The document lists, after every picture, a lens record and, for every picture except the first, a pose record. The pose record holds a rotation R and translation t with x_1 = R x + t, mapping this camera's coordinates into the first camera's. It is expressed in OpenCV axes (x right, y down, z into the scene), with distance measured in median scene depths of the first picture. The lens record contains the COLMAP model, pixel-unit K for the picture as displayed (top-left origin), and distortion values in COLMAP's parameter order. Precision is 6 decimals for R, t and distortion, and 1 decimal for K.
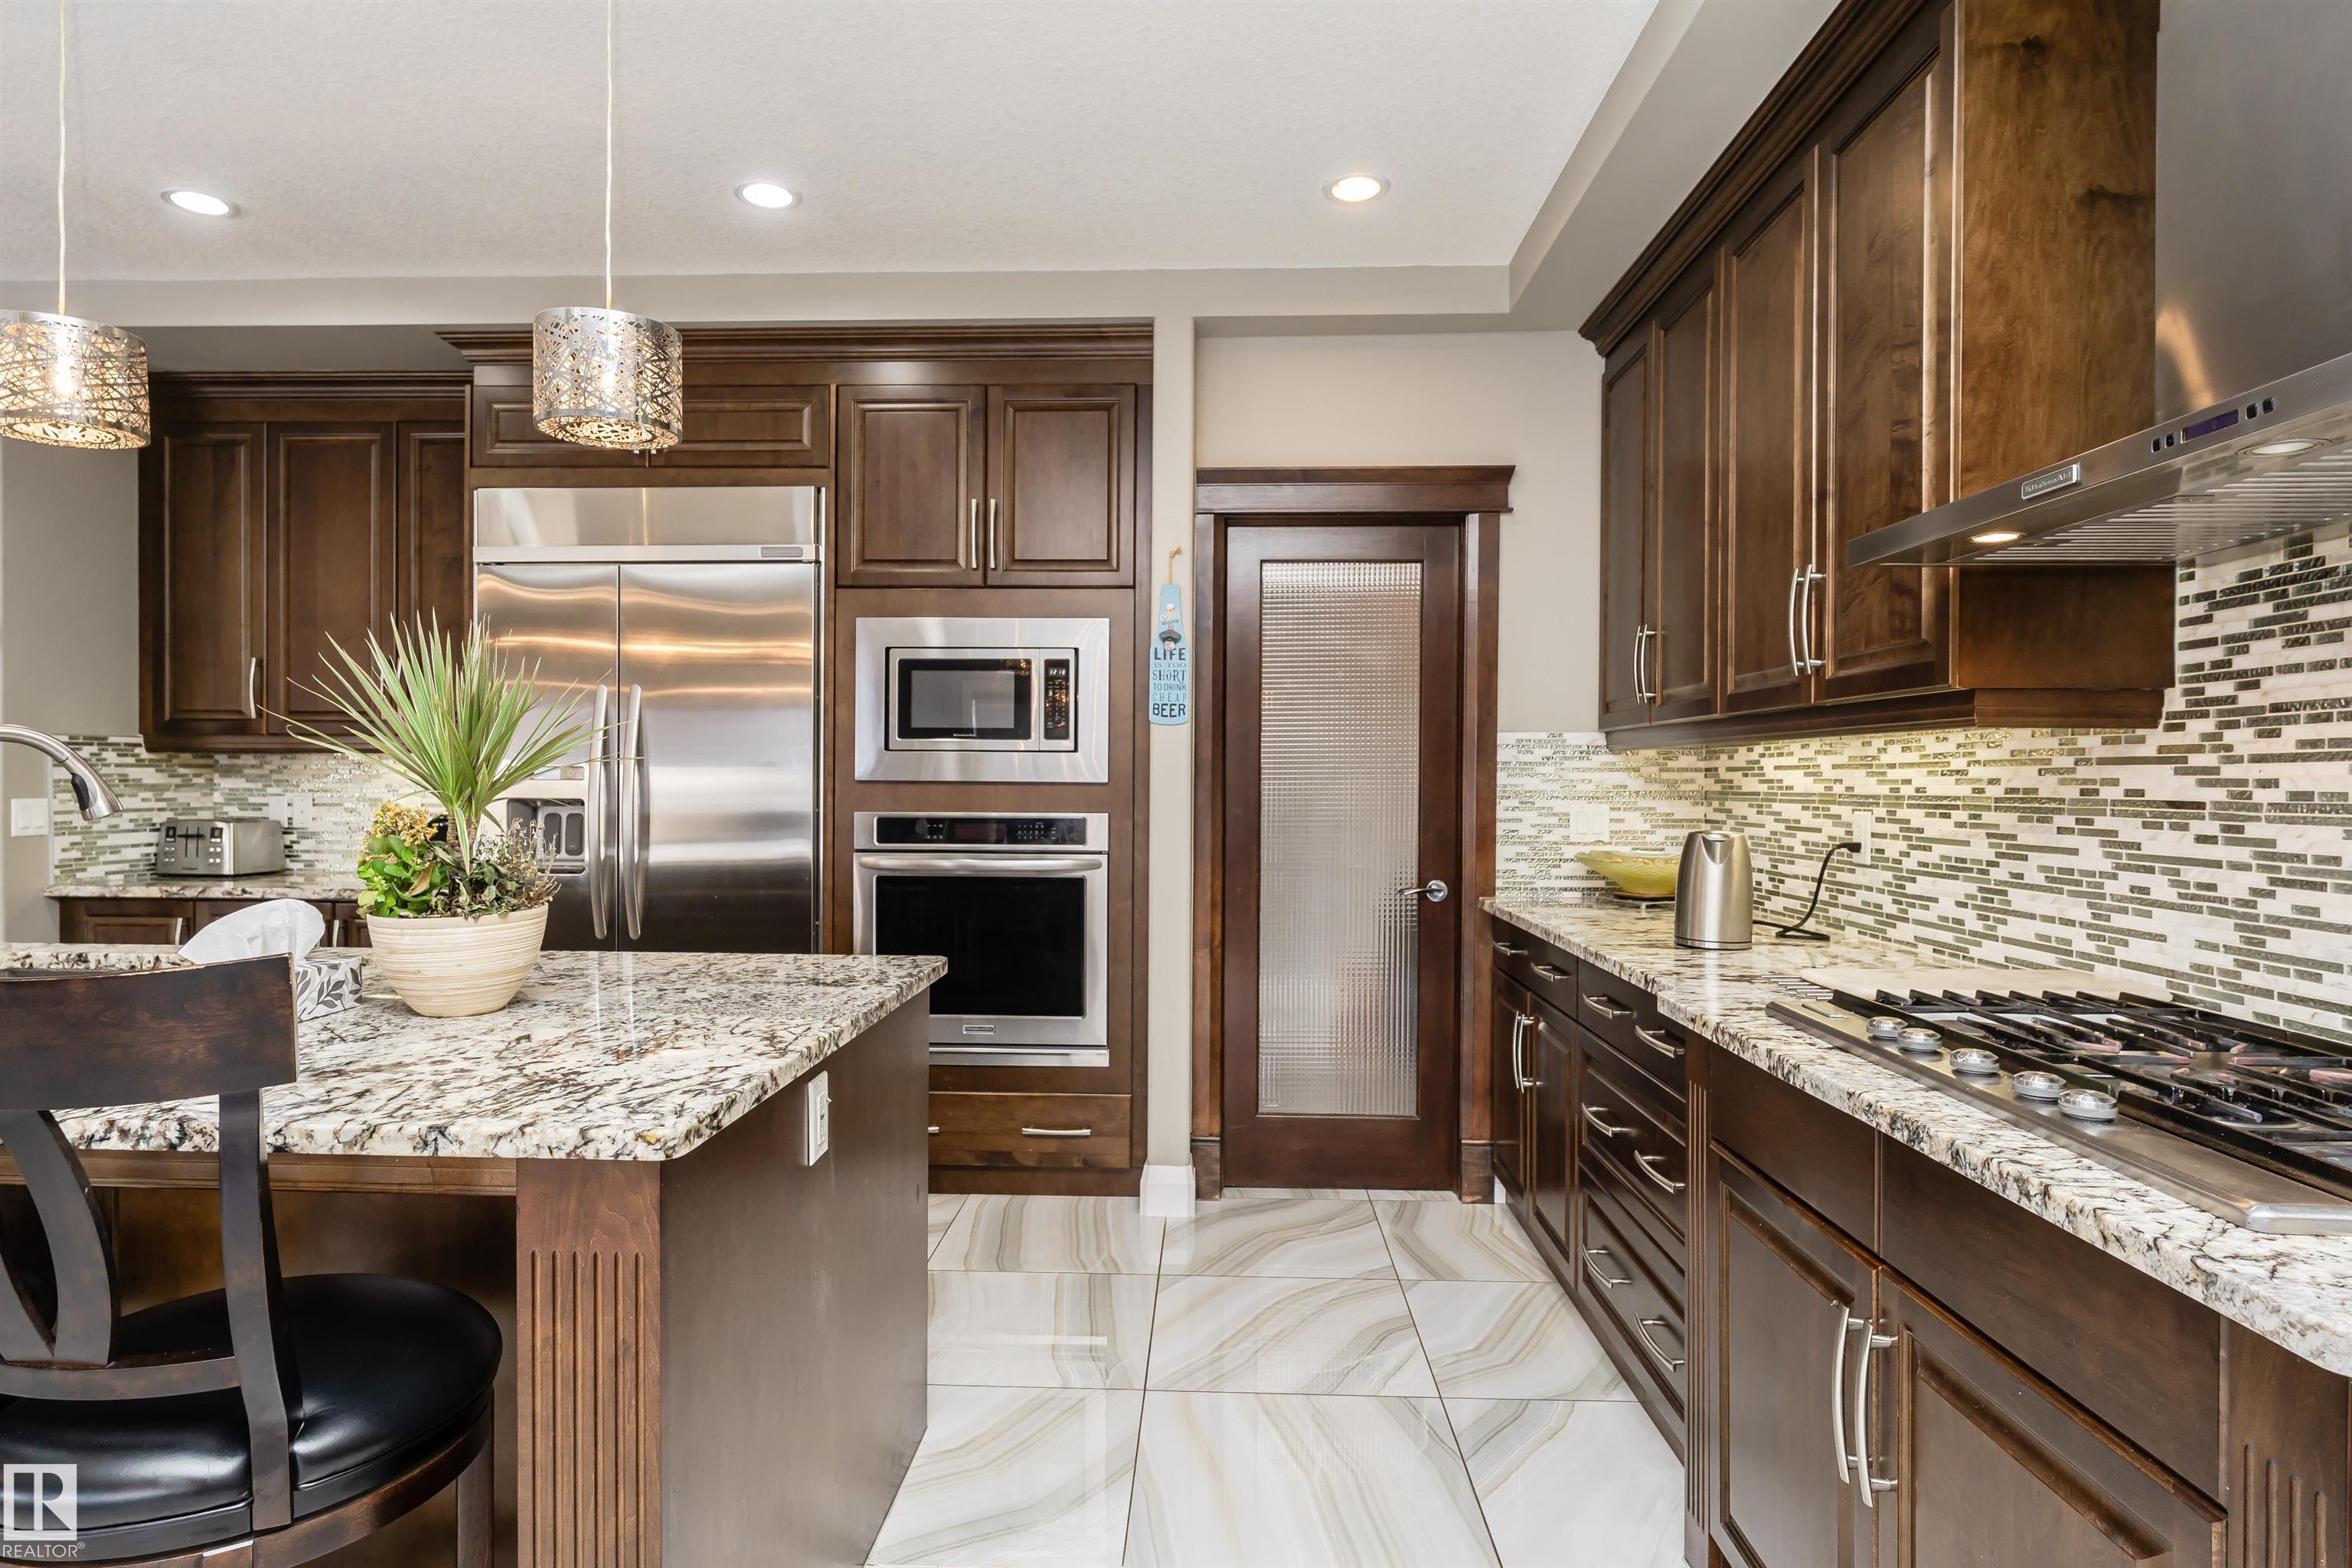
lens RADIAL K [[1253.2, 0, 1176.0], [0, 1253.2, 792.6], [0, 0, 1]] dist [-0.000653, 0.001588]
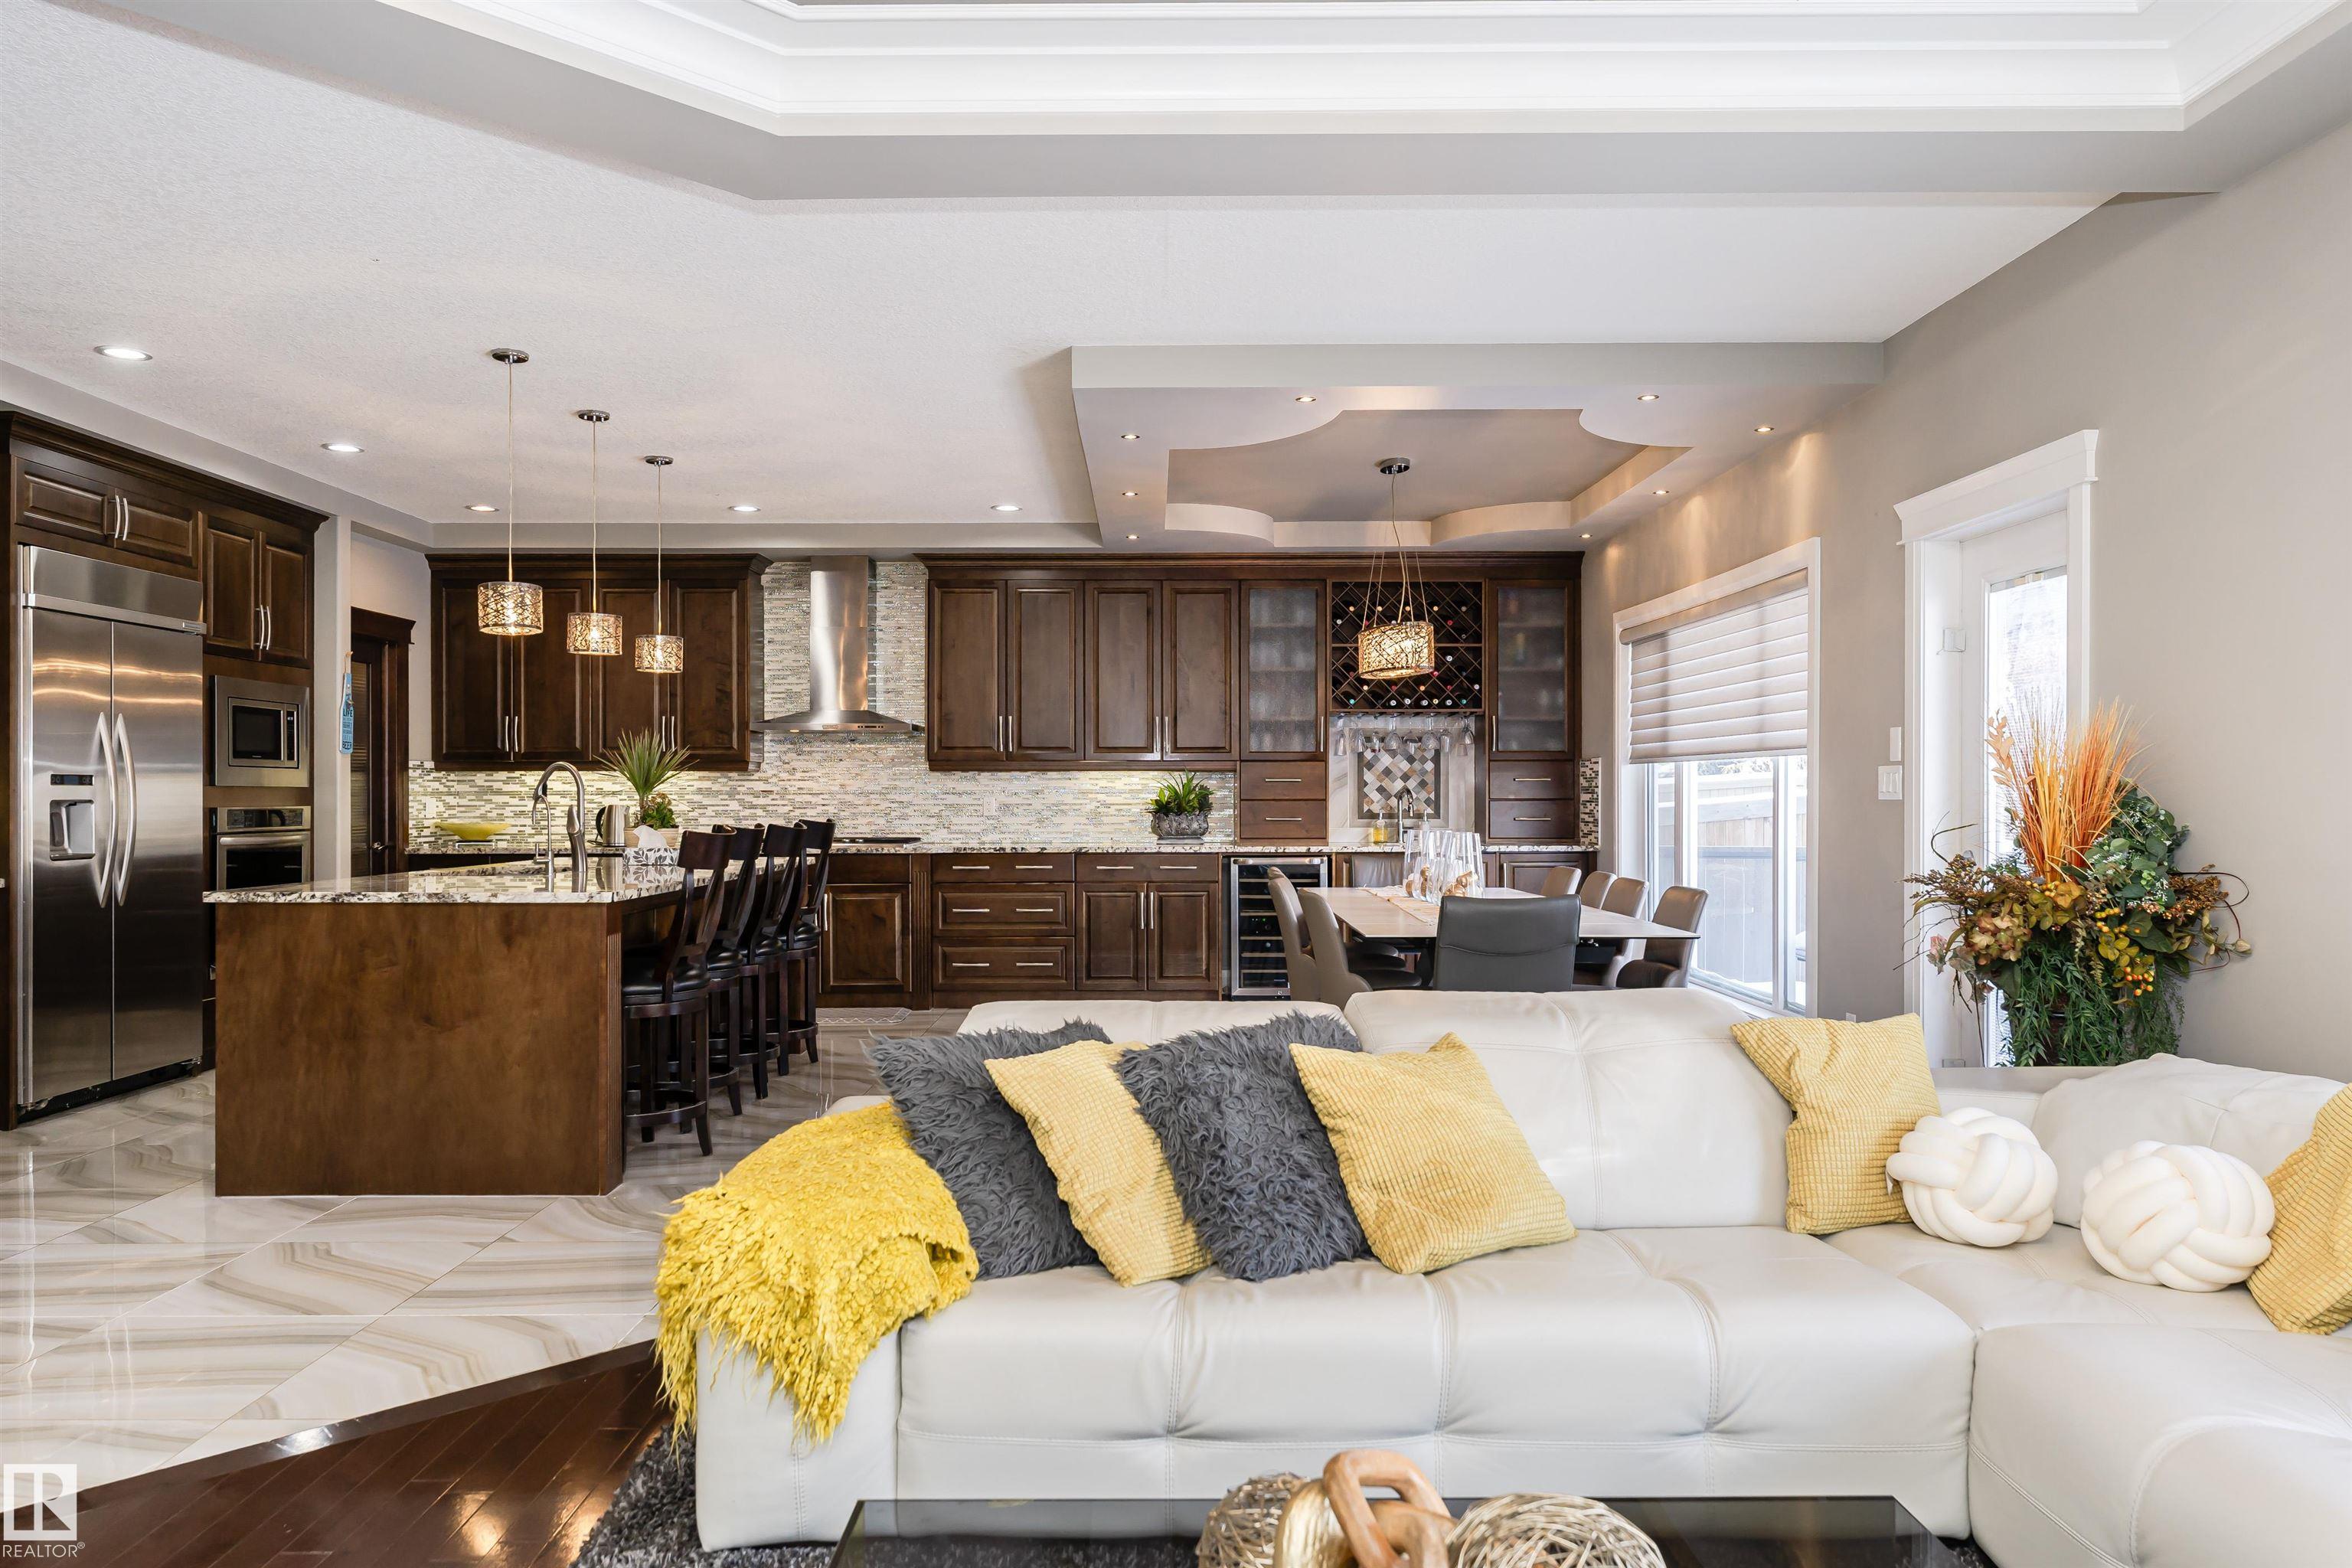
lens RADIAL K [[1576.9, 0, 1116.1], [0, 1576.9, 786.1], [0, 0, 1]] dist [0.003435, -0.005847]
pose [[-0.020140, -0.000583, 0.999797, -3.546900], [0.011328, 0.999936, 0.000811, 0.001165], [-0.999733, 0.011342, -0.020132, -0.019758]]
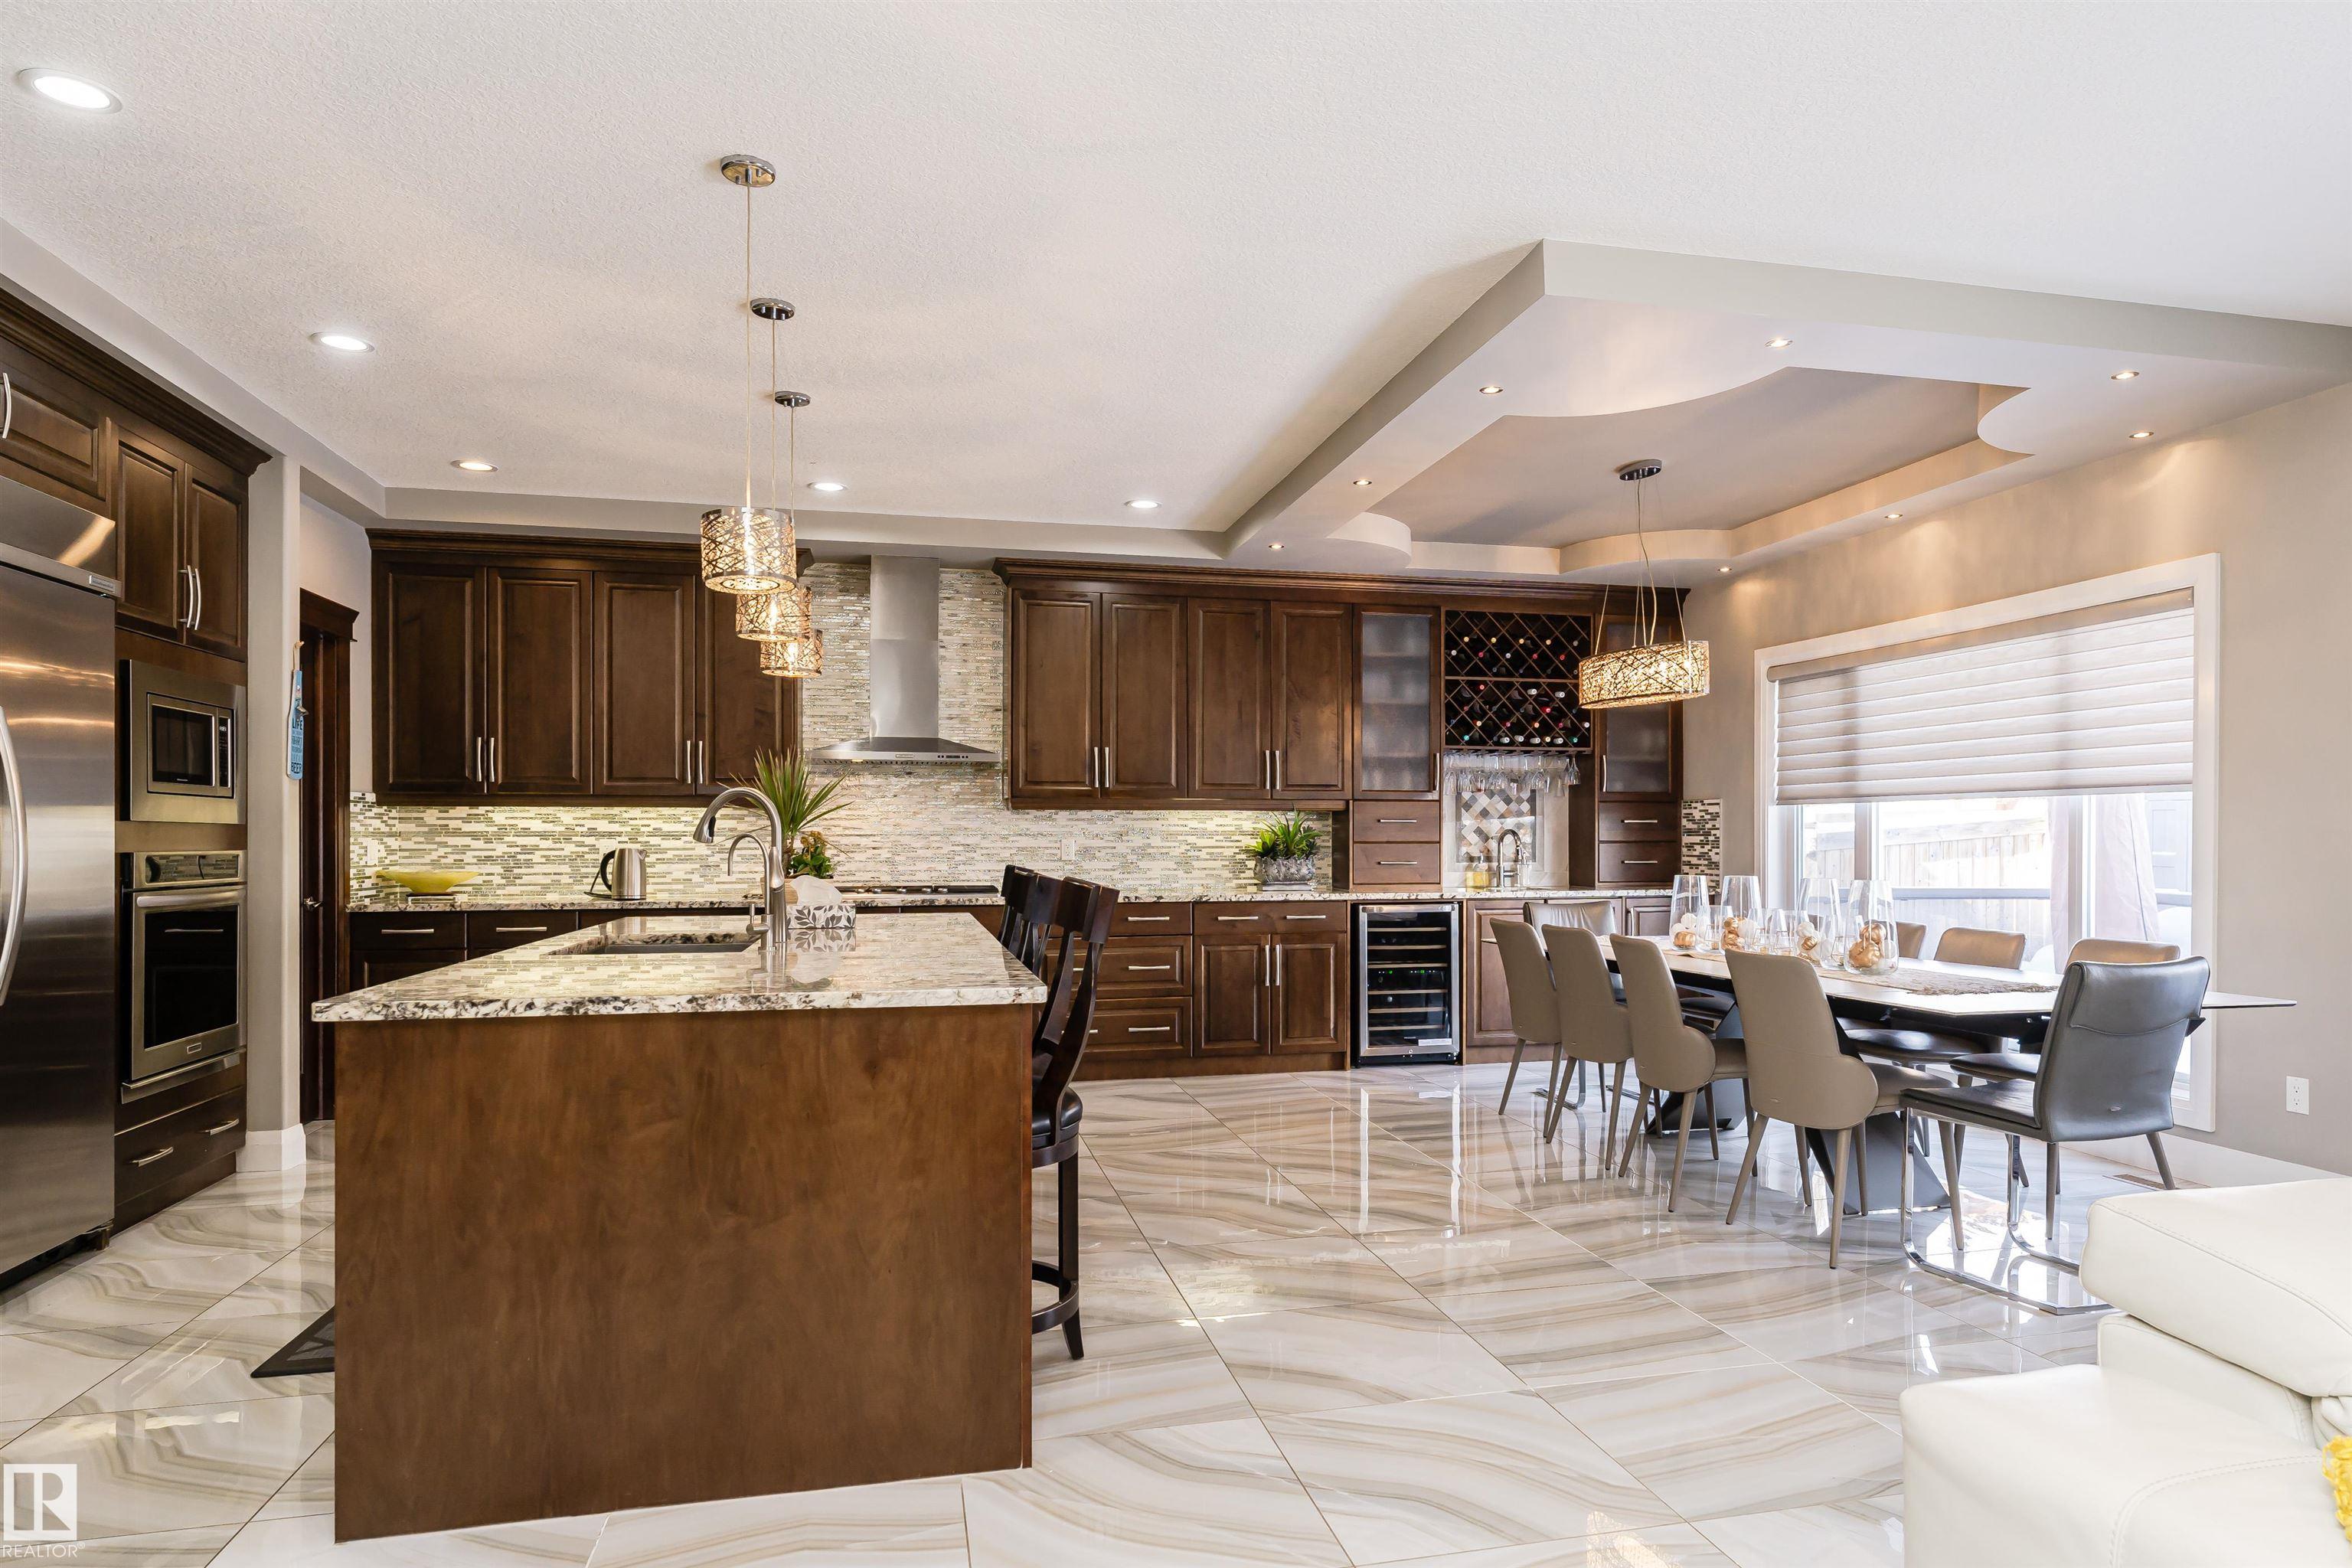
lens RADIAL K [[1395.4, 0, 1210.8], [0, 1395.4, 833.8], [0, 0, 1]] dist [0.003907, -0.006127]
pose [[-0.262120, -0.002430, 0.965032, -2.619025], [0.008975, 0.999947, 0.004956, 0.004313], [-0.964994, 0.009961, -0.262084, 0.767172]]
